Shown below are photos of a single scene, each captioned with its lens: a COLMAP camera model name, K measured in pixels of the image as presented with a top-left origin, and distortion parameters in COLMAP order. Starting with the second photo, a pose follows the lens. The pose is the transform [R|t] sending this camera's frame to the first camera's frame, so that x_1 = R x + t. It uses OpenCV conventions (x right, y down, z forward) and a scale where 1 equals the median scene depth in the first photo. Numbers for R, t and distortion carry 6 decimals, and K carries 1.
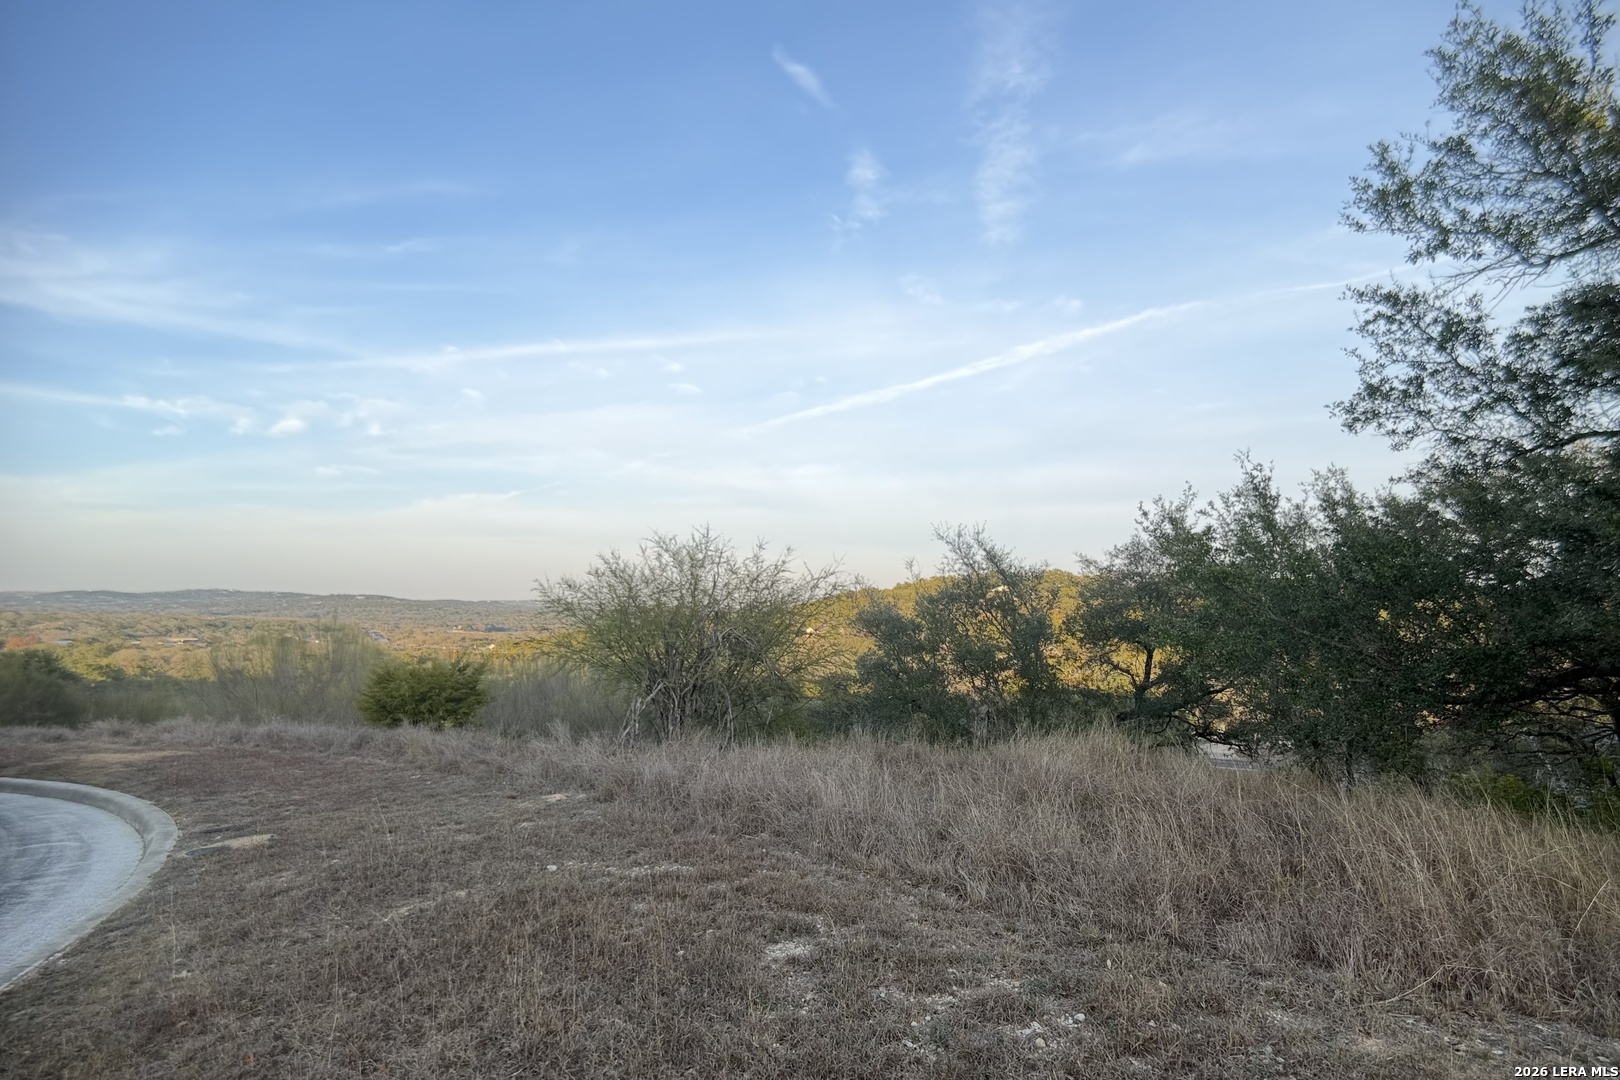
lens RADIAL K [[850.5, 0, 801.6], [0, 850.5, 554.6], [0, 0, 1]] dist [-0.004489, -0.008623]
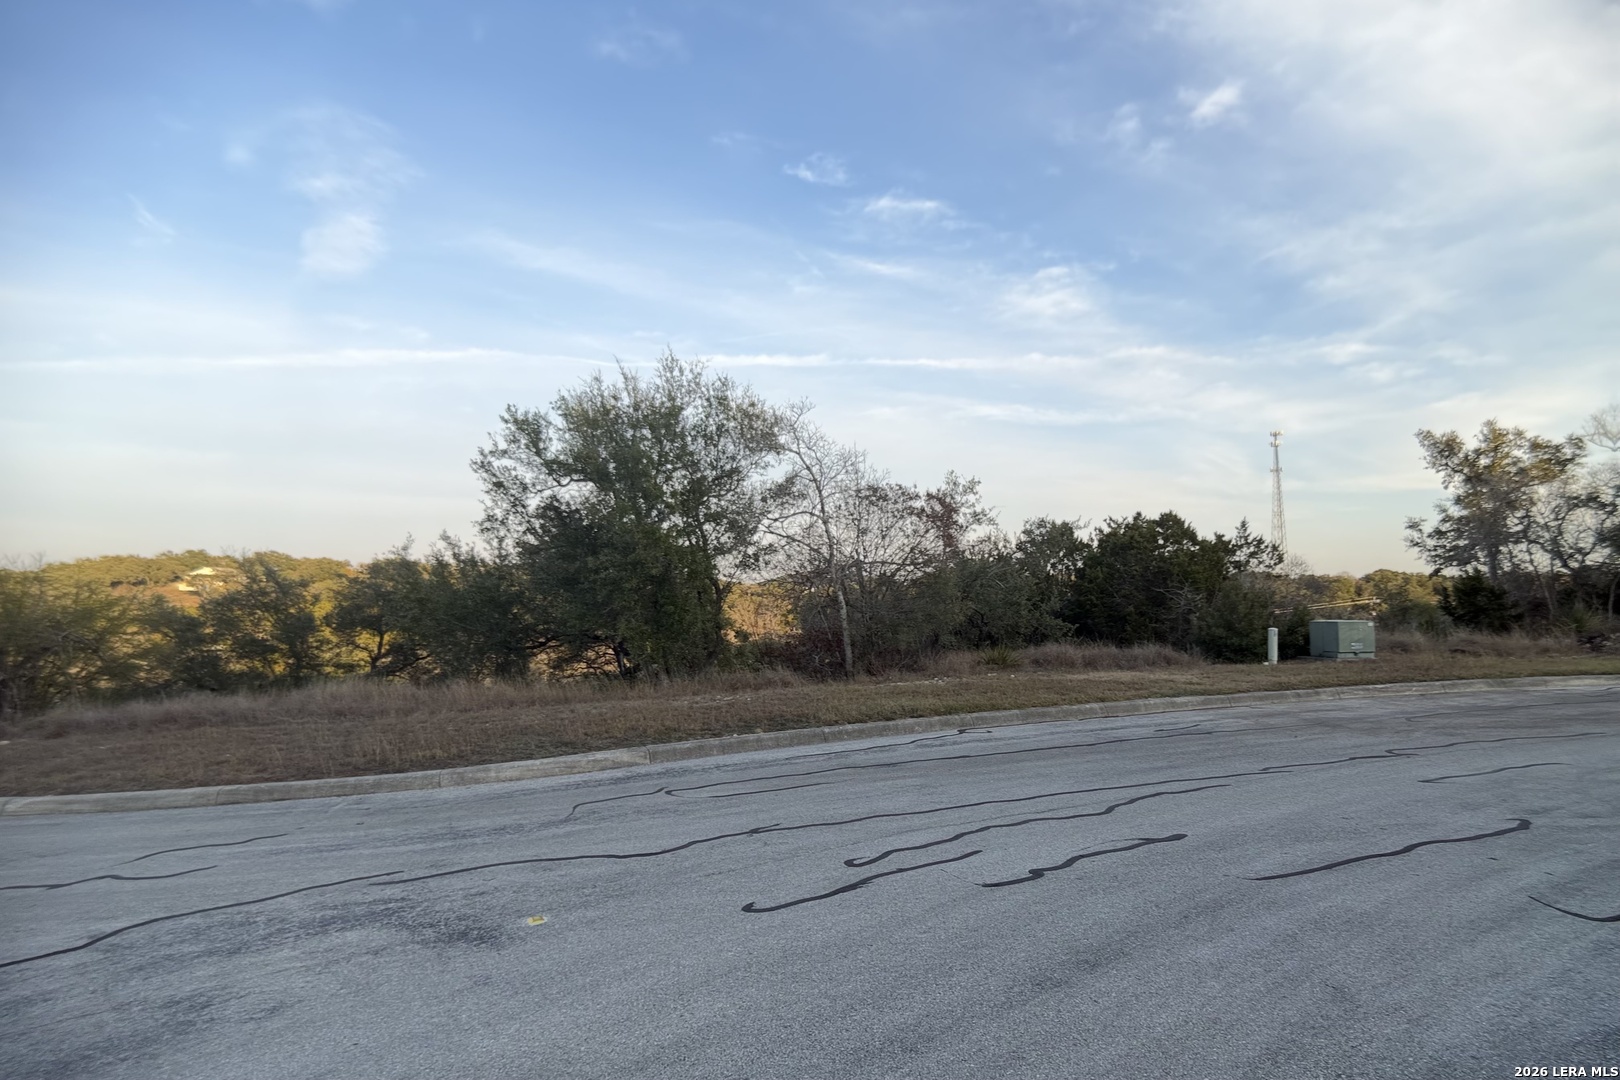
lens RADIAL K [[866.2, 0, 791.8], [0, 866.2, 552.6], [0, 0, 1]] dist [-0.004183, -0.008509]
pose [[0.665836, 0.026924, 0.745612, -0.285627], [-0.040177, 0.999193, -0.000202, -0.069036], [-0.745015, -0.029822, 0.666381, -0.633041]]
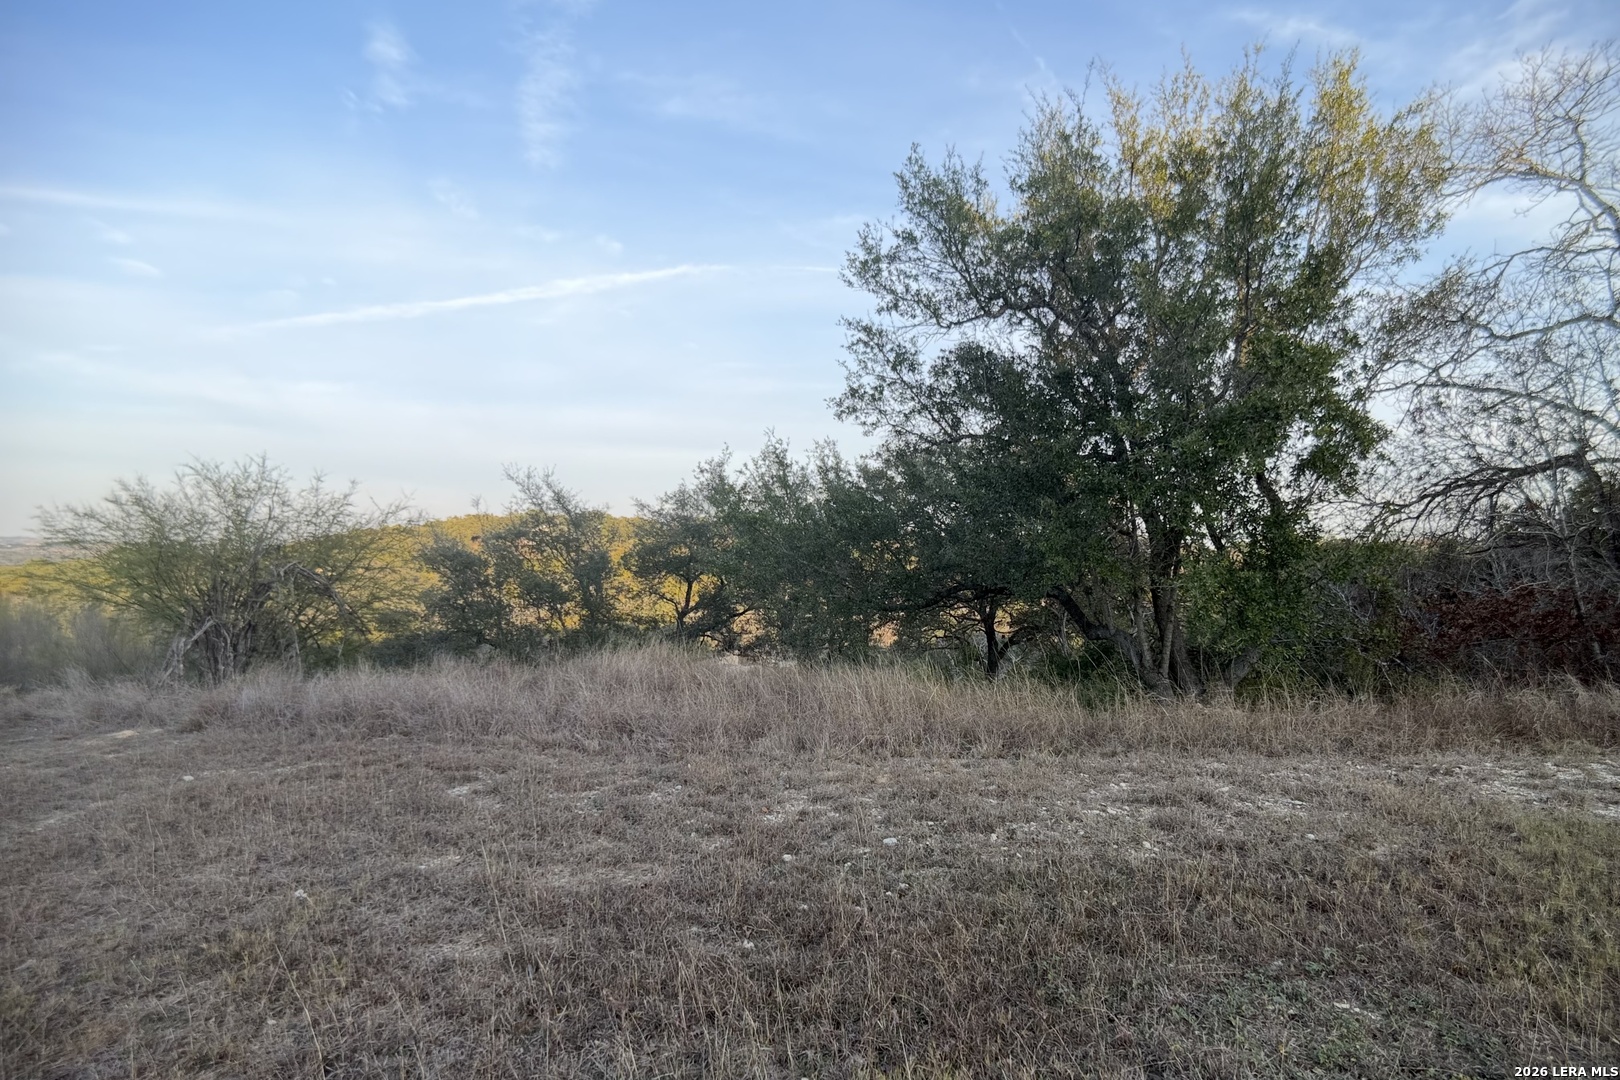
lens RADIAL K [[866.2, 0, 767.0], [0, 866.2, 557.8], [0, 0, 1]] dist [-0.004183, -0.008509]
pose [[0.880640, 0.004339, 0.473766, -0.071344], [-0.038945, 0.997237, 0.063258, -0.002117], [-0.472182, -0.074159, 0.878376, -0.116090]]
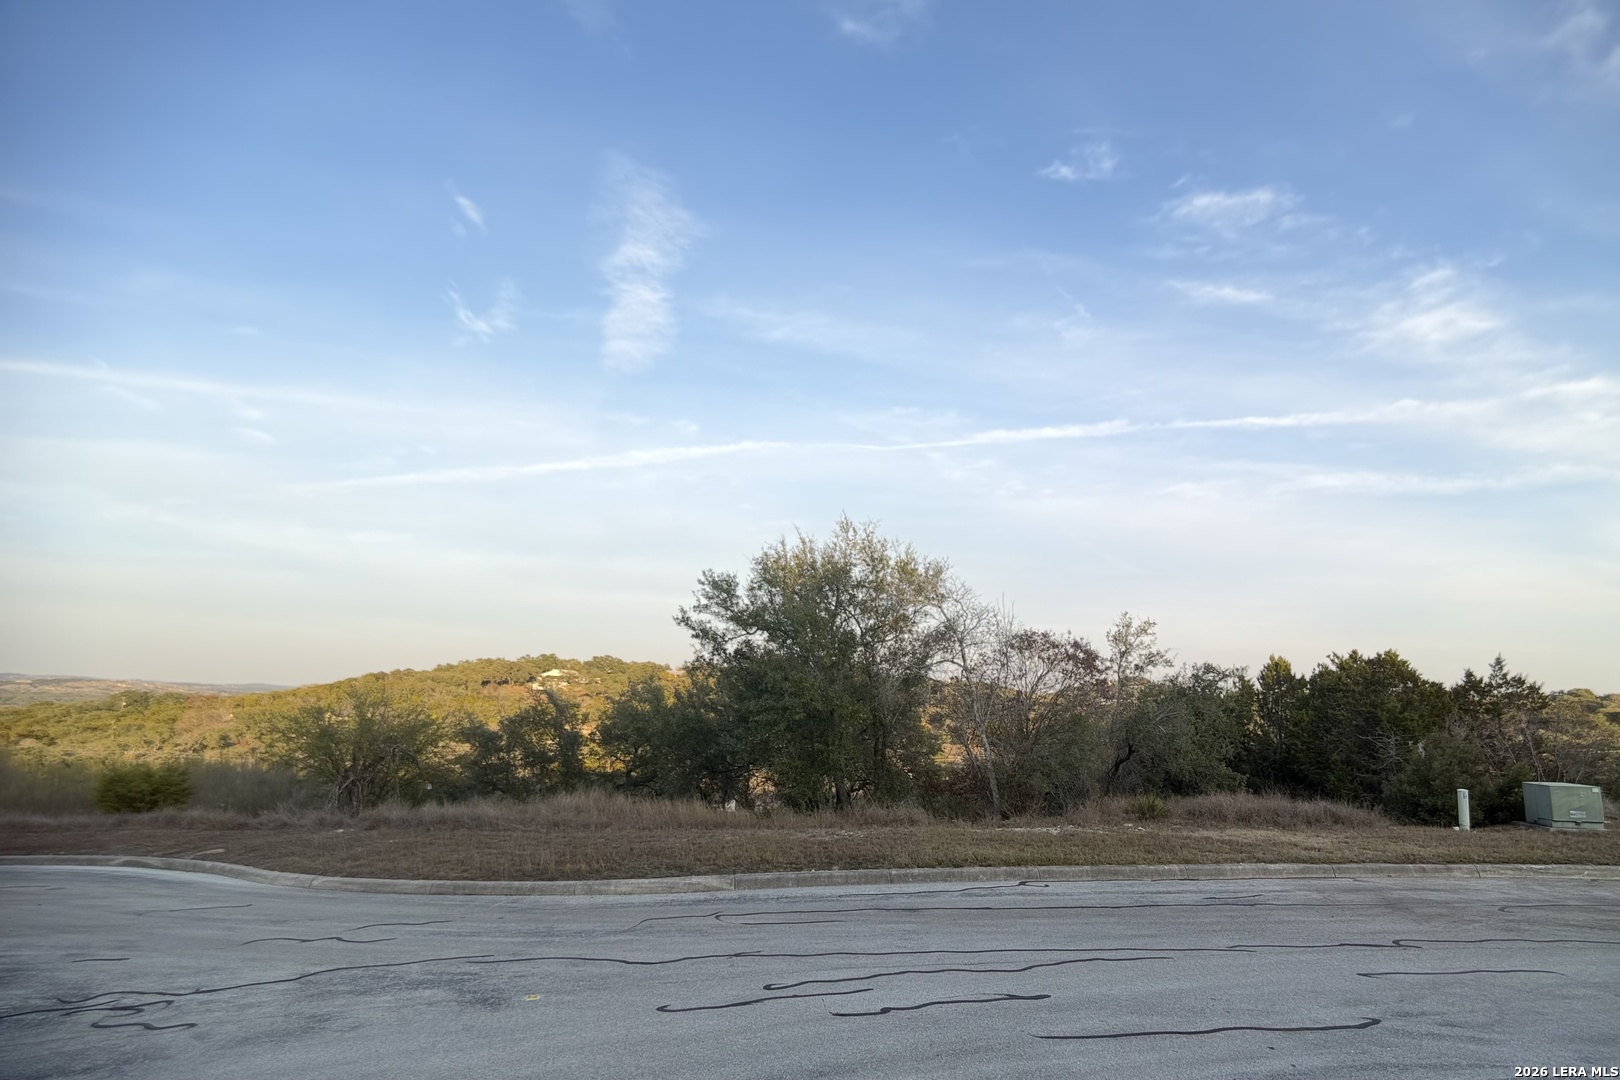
lens RADIAL K [[866.2, 0, 824.5], [0, 866.2, 549.8], [0, 0, 1]] dist [-0.004183, -0.008509]
pose [[0.857661, 0.097392, 0.504909, -0.232257], [-0.047826, 0.992752, -0.110252, -0.134455], [-0.511987, 0.070411, 0.856103, -0.875575]]
